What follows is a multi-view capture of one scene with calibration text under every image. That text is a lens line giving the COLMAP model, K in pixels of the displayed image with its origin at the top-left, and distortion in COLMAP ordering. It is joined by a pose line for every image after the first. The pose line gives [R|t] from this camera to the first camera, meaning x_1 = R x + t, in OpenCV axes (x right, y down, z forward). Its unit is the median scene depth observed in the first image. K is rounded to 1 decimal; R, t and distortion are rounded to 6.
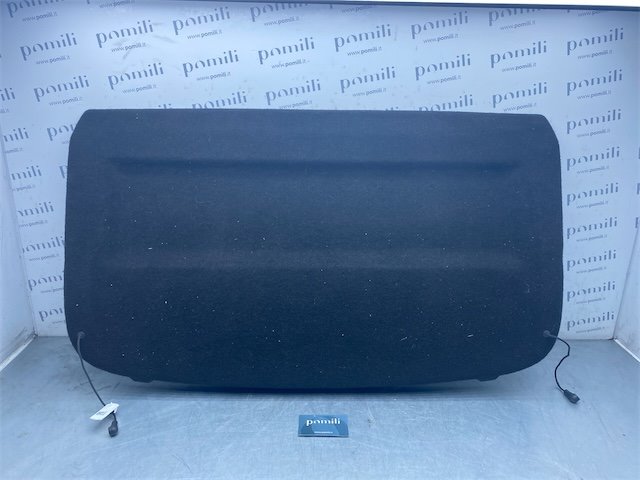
lens RADIAL K [[477.9, 0, 321.4], [0, 477.9, 237.6], [0, 0, 1]] dist [0.009259, -0.001920]
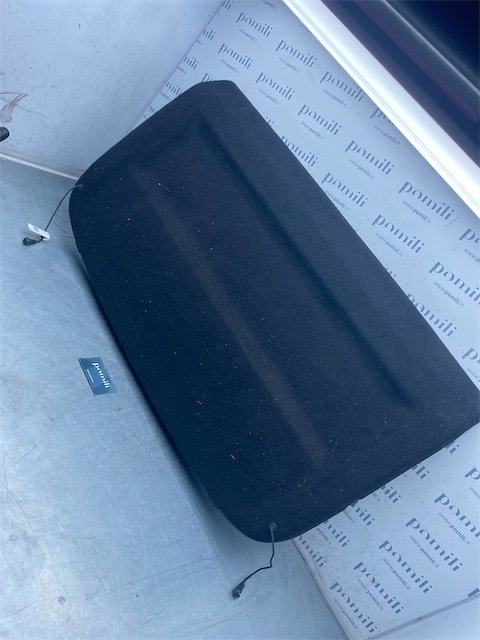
lens RADIAL K [[477.9, 0, 240.0], [0, 477.9, 320.0], [0, 0, 1]] dist [0.009259, -0.001920]
pose [[0.501679, 0.787520, -0.357954, 0.446214], [-0.796463, 0.581984, 0.164141, -0.137776], [0.337587, 0.202751, 0.919199, 0.024506]]
